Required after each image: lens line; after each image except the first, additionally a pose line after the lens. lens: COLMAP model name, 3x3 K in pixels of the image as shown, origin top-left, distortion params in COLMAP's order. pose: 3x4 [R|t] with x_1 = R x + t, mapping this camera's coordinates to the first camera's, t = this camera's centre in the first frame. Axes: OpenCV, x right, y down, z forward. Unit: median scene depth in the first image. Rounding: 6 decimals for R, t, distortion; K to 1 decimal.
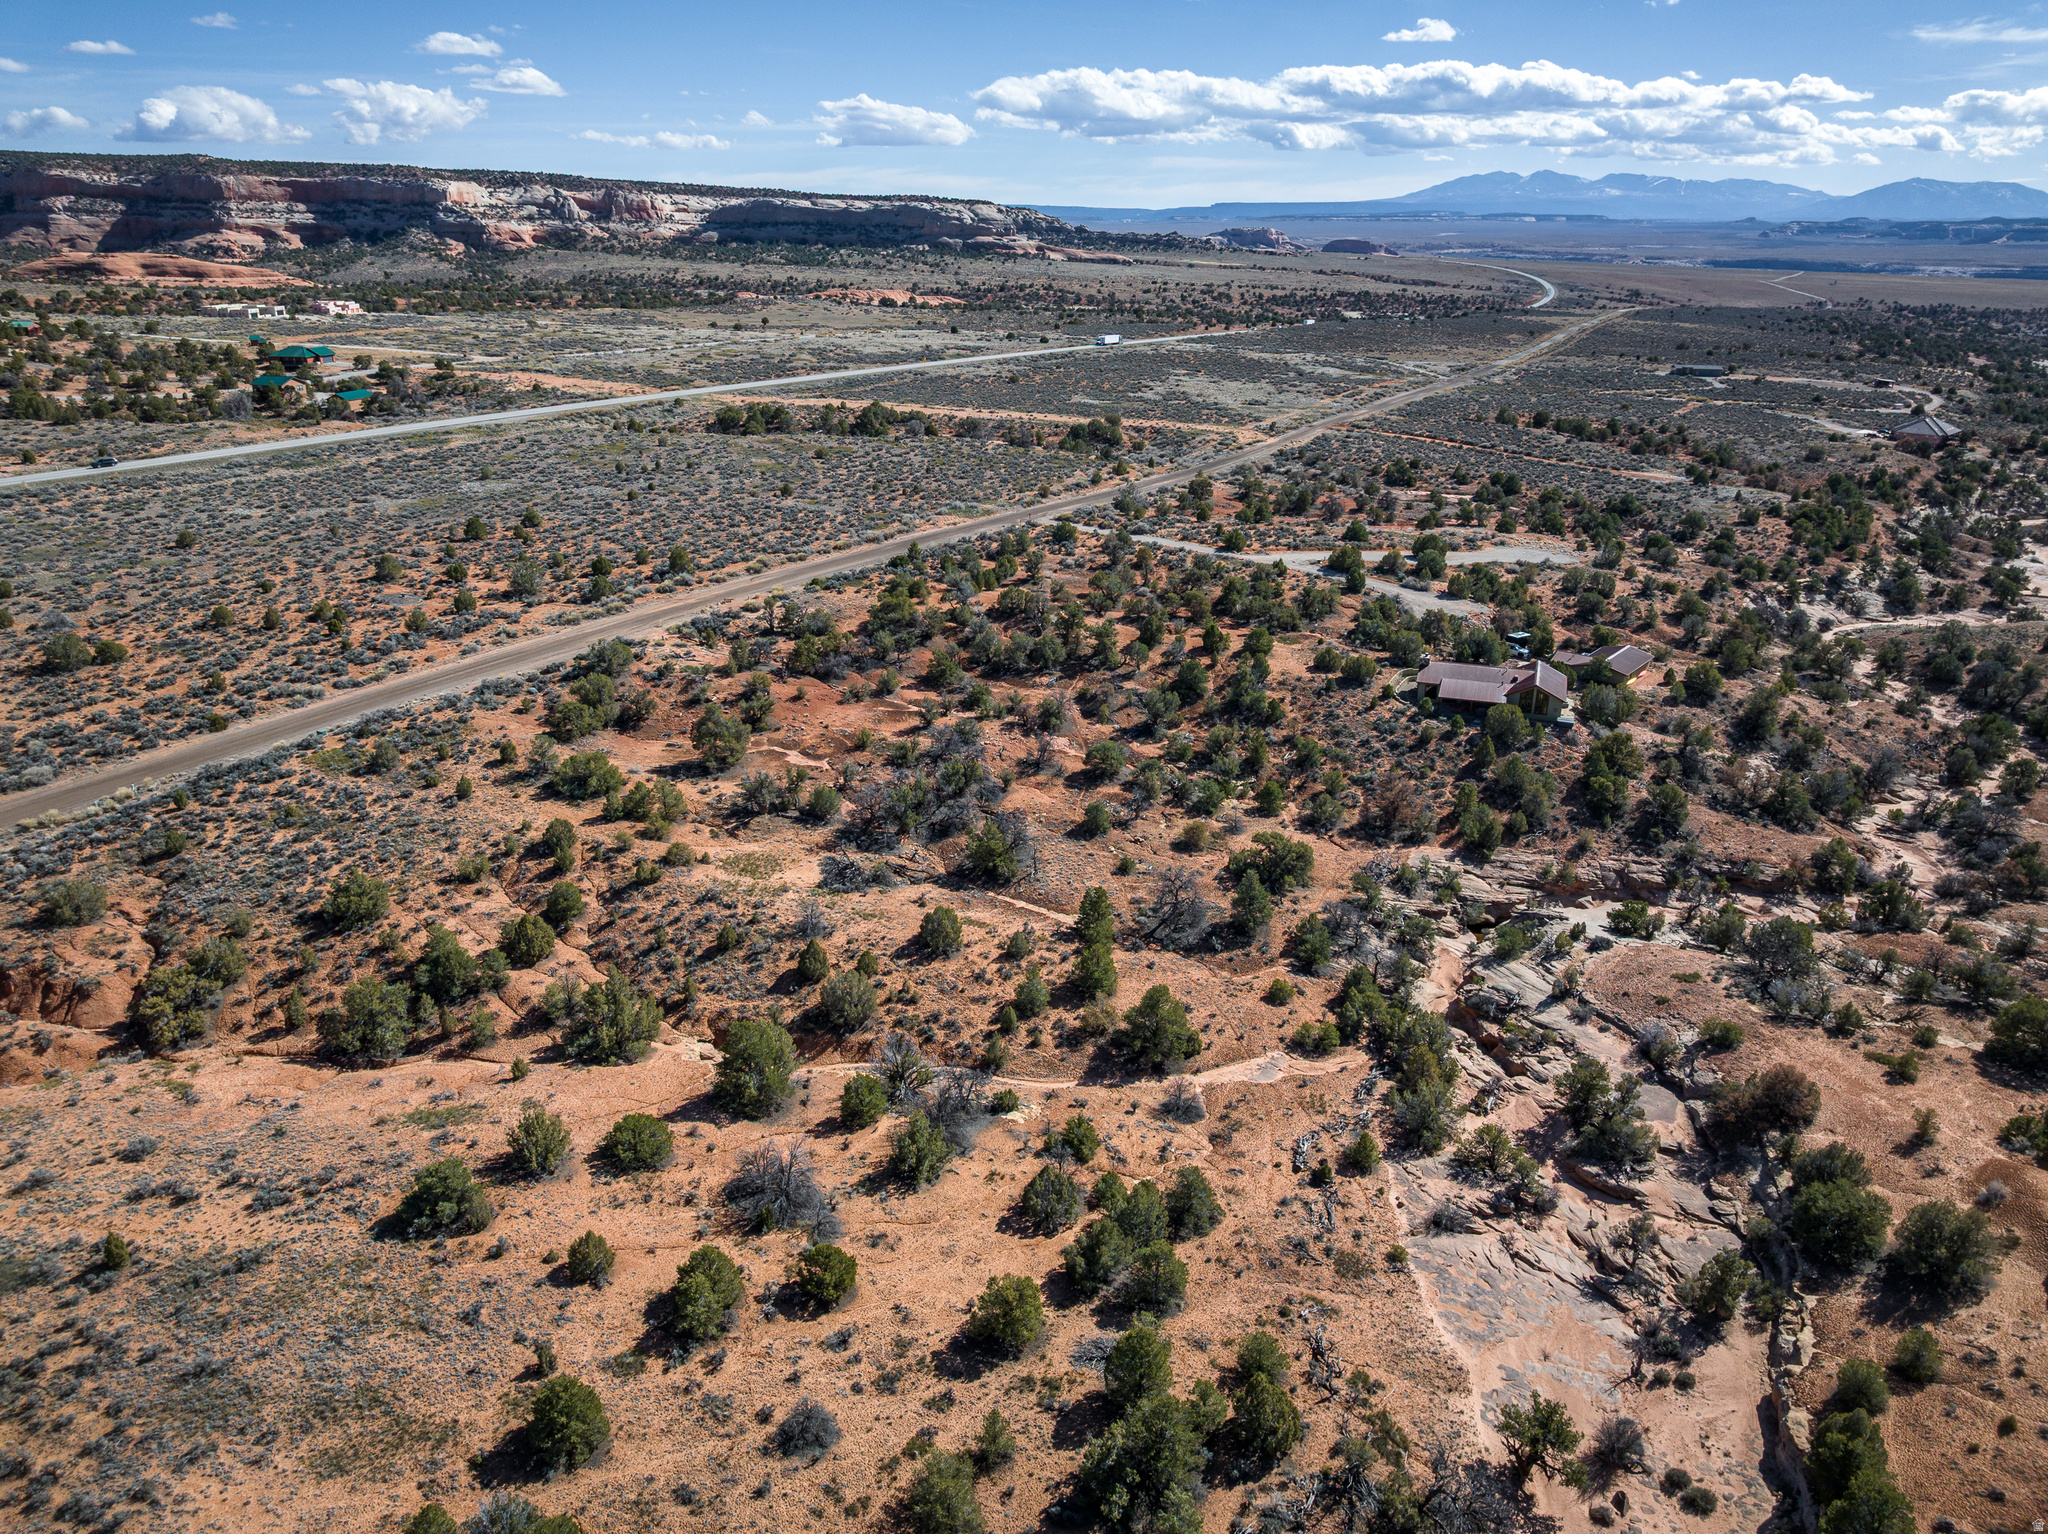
lens RADIAL K [[1448.6, 0, 1015.1], [0, 1448.6, 768.9], [0, 0, 1]] dist [-0.055076, 0.037097]
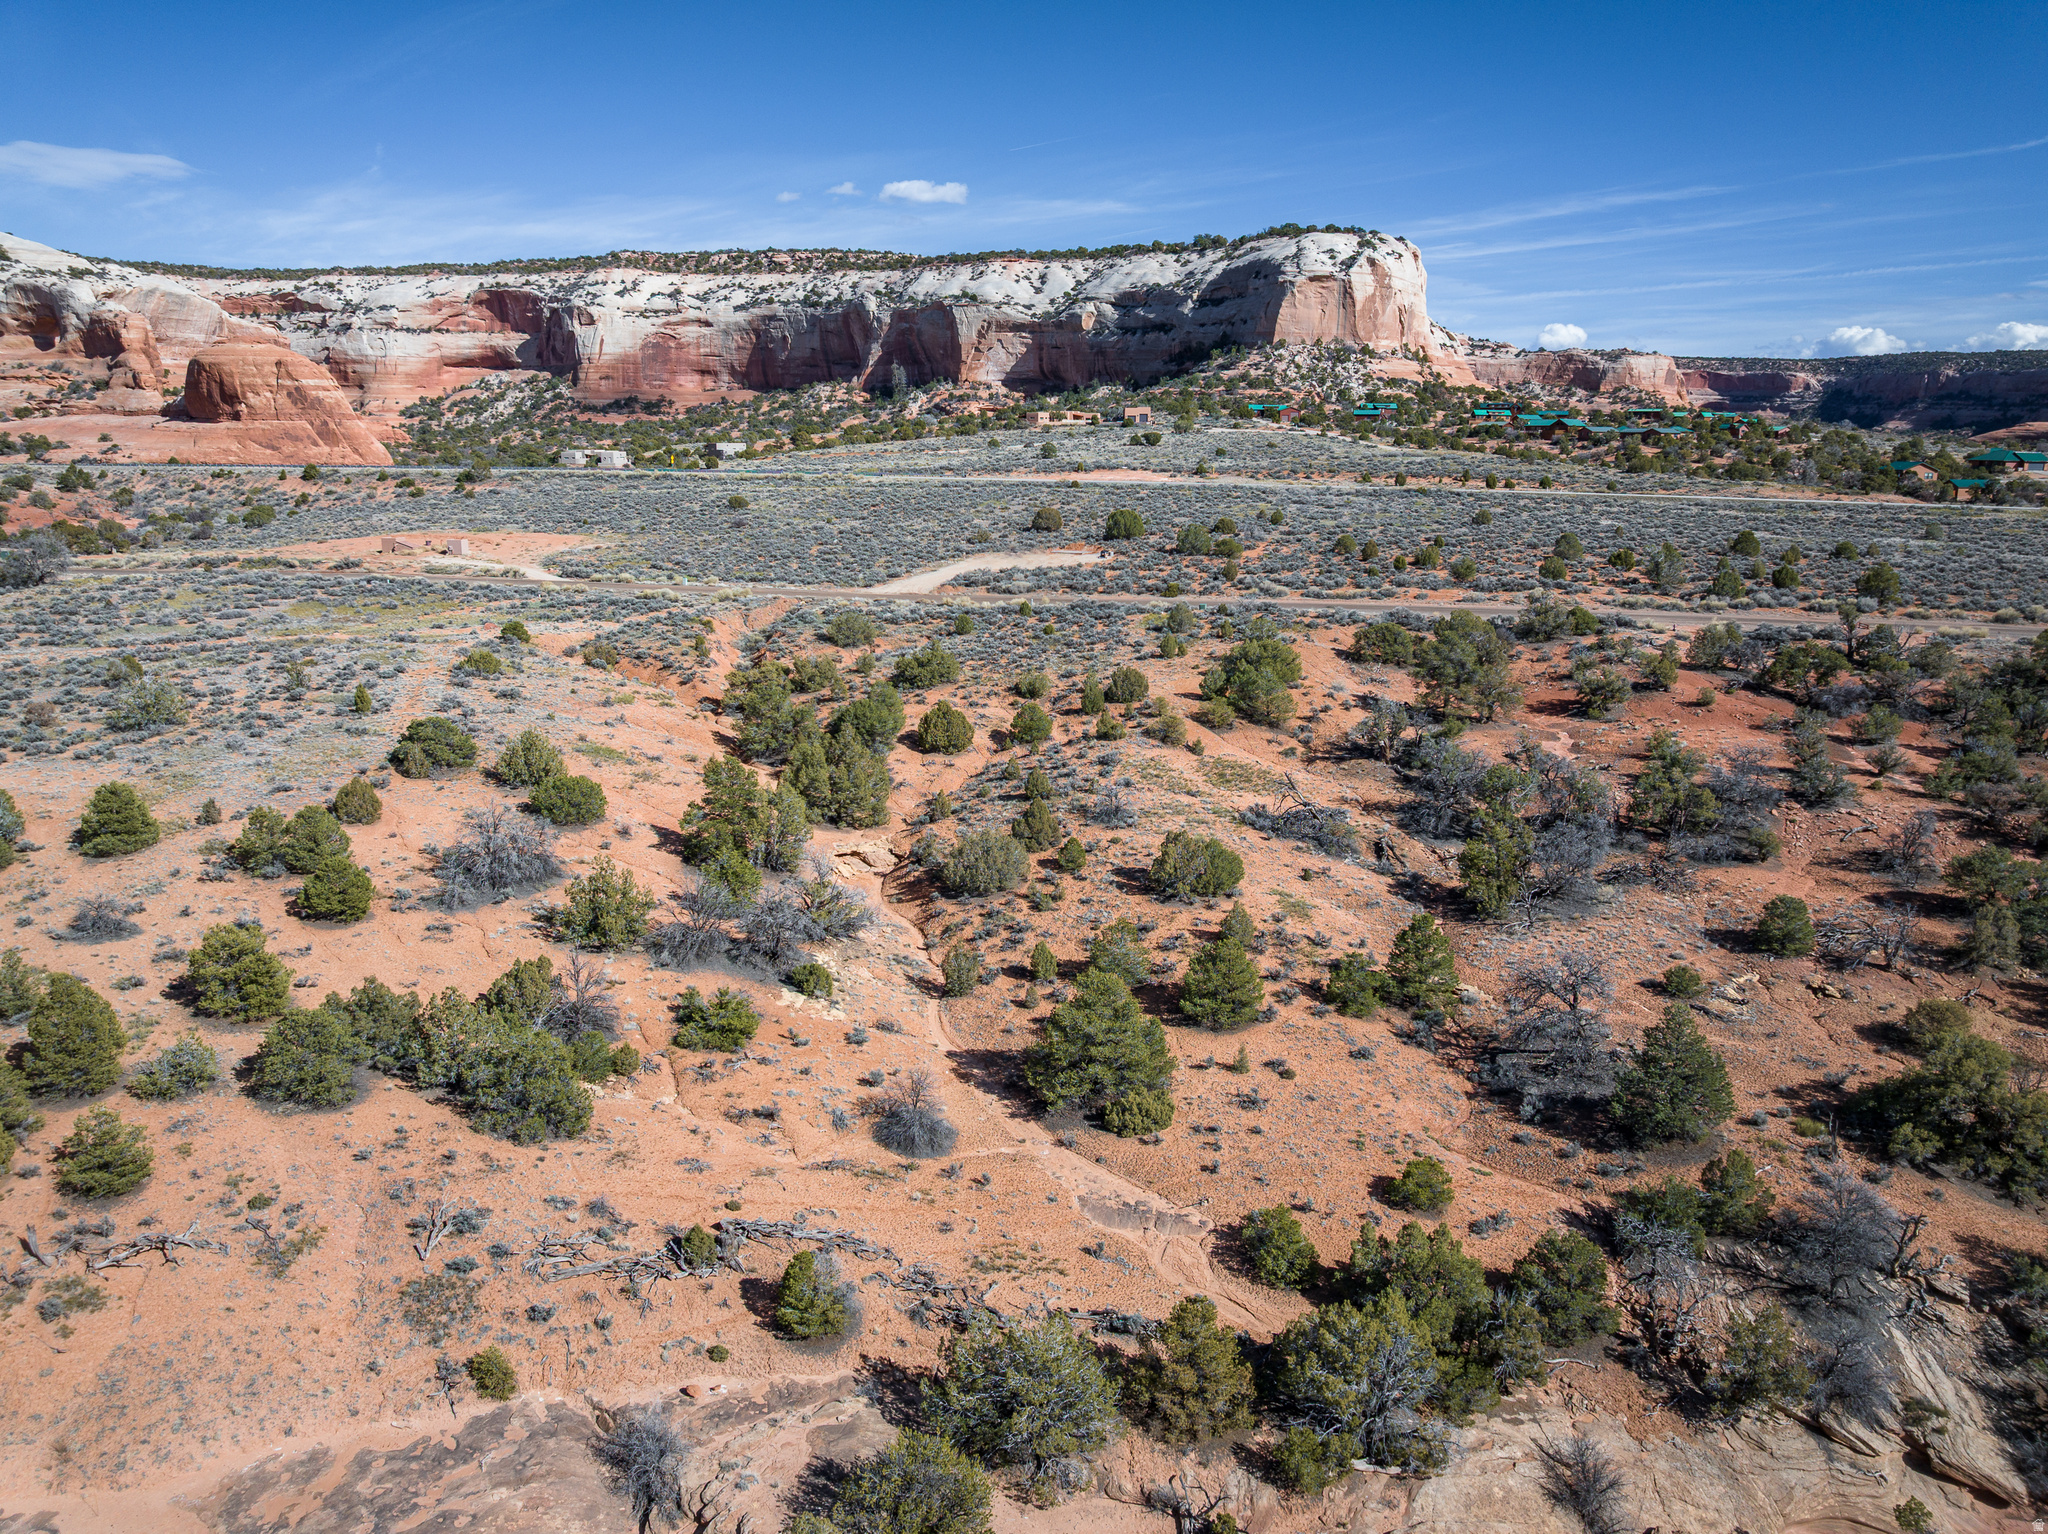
lens RADIAL K [[1445.8, 0, 1015.2], [0, 1445.8, 769.0], [0, 0, 1]] dist [-0.037461, 0.000467]
pose [[0.304868, 0.211252, -0.928670, 0.425191], [-0.344262, 0.933601, 0.099358, 0.024391], [0.887997, 0.289415, 0.357351, 0.545636]]
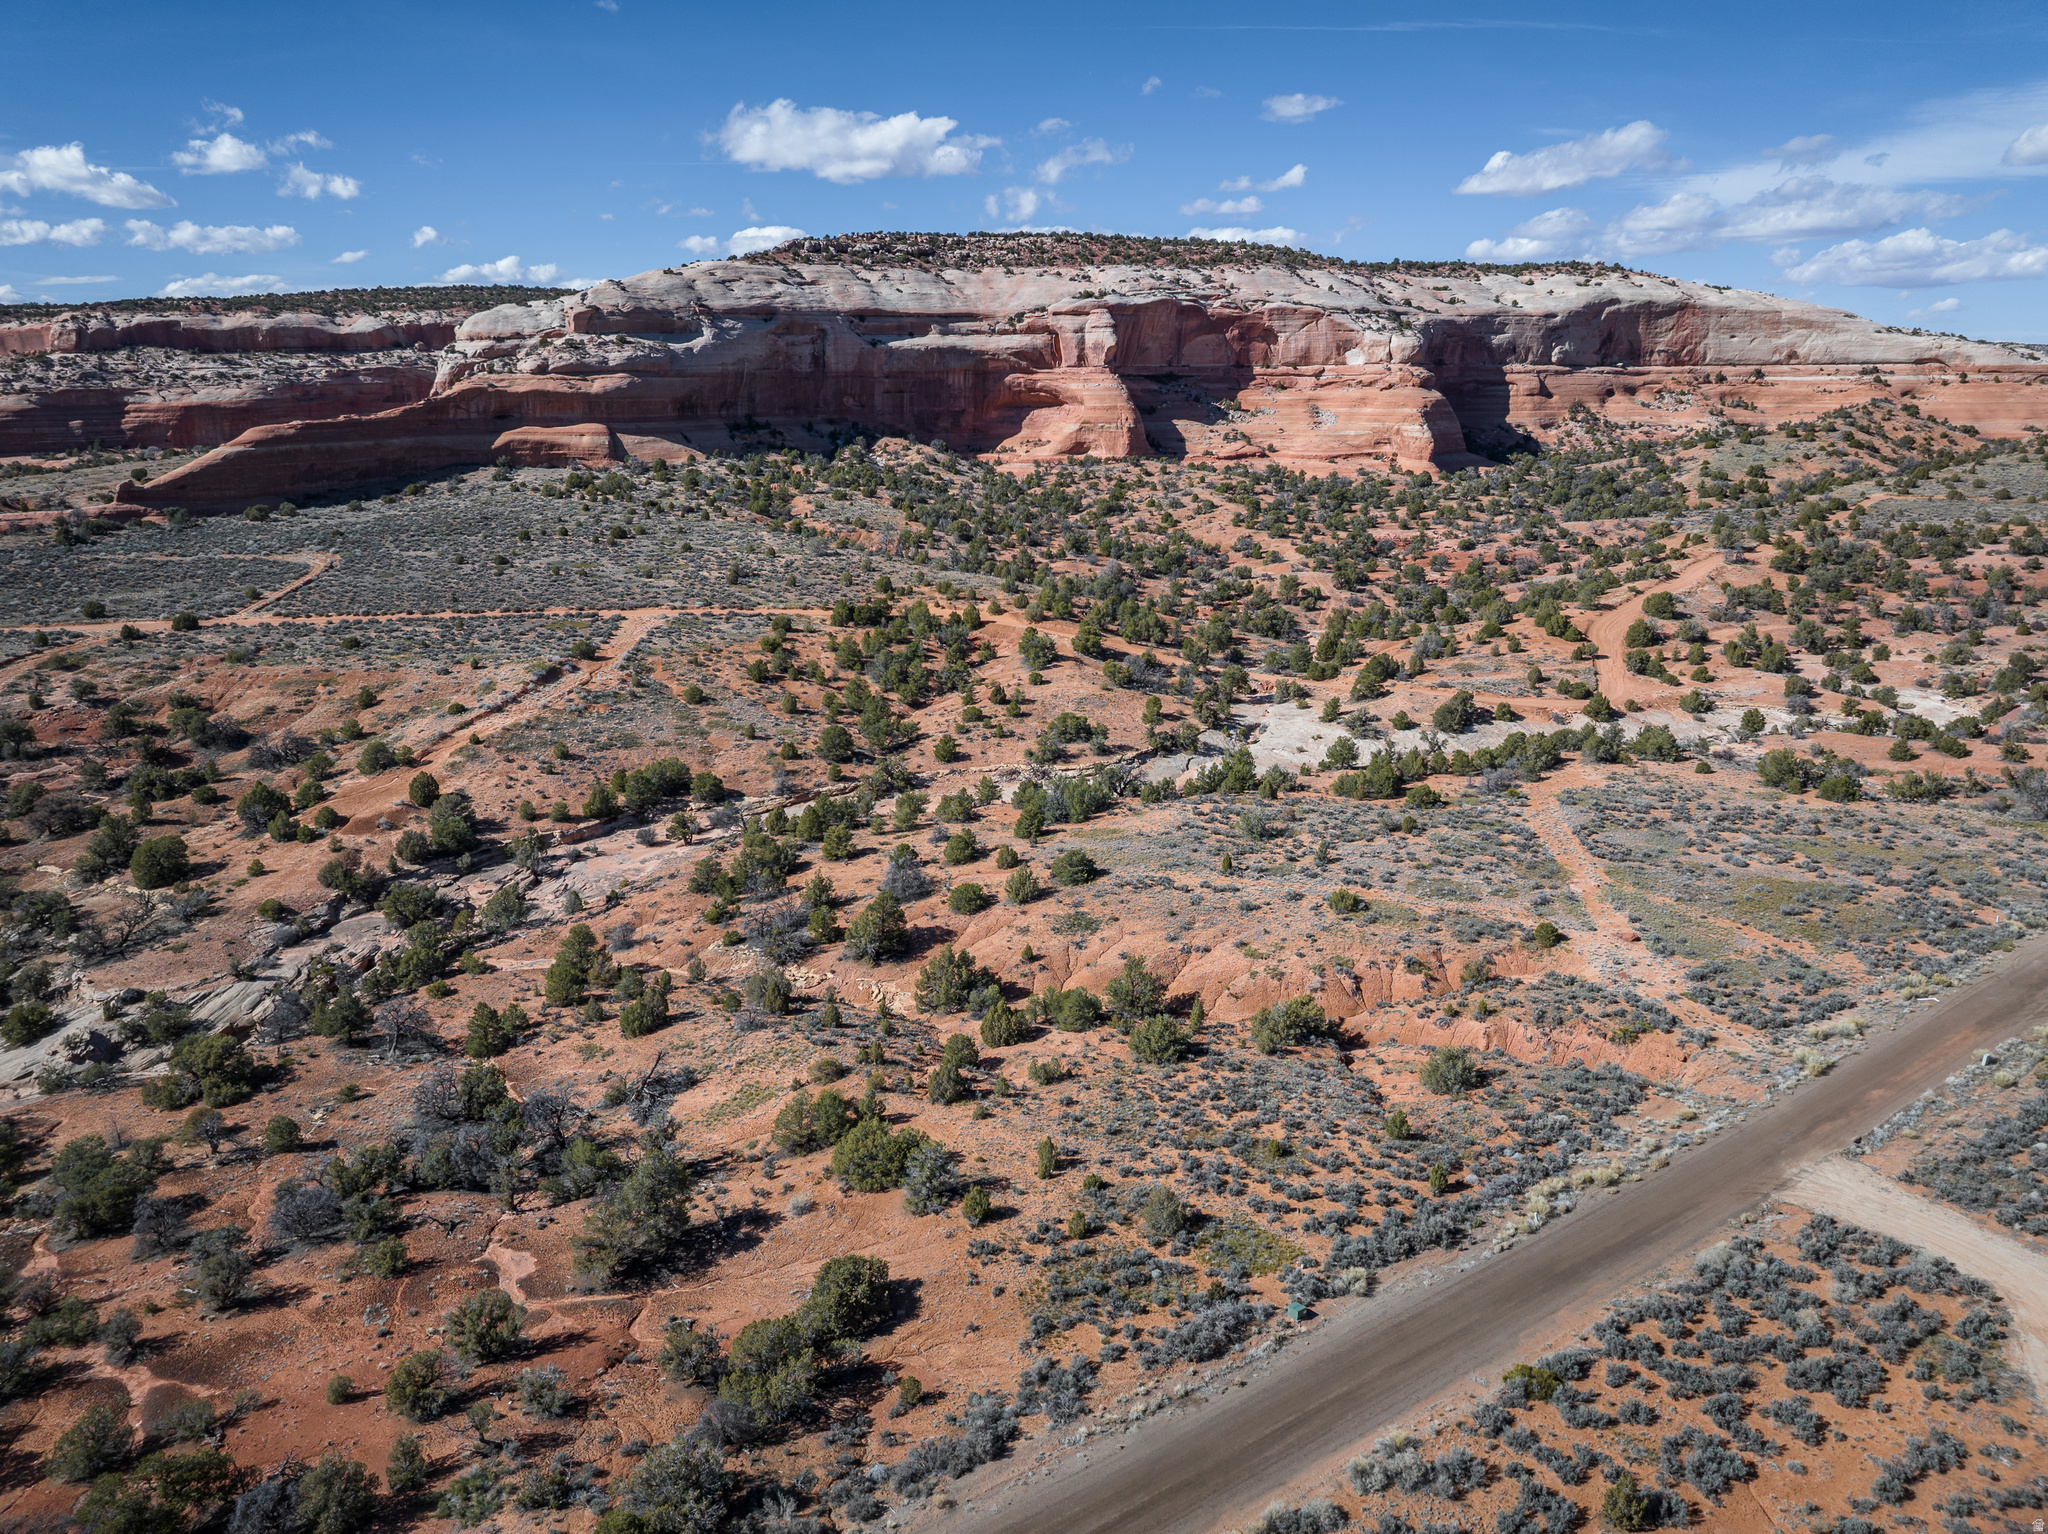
lens RADIAL K [[1447.6, 0, 1022.0], [0, 1447.6, 769.5], [0, 0, 1]] dist [-0.039150, 0.005706]
pose [[-0.927984, -0.096837, 0.359816, -0.548183], [0.133052, 0.815869, 0.562722, -0.487473], [-0.348055, 0.570071, -0.744229, 1.287986]]
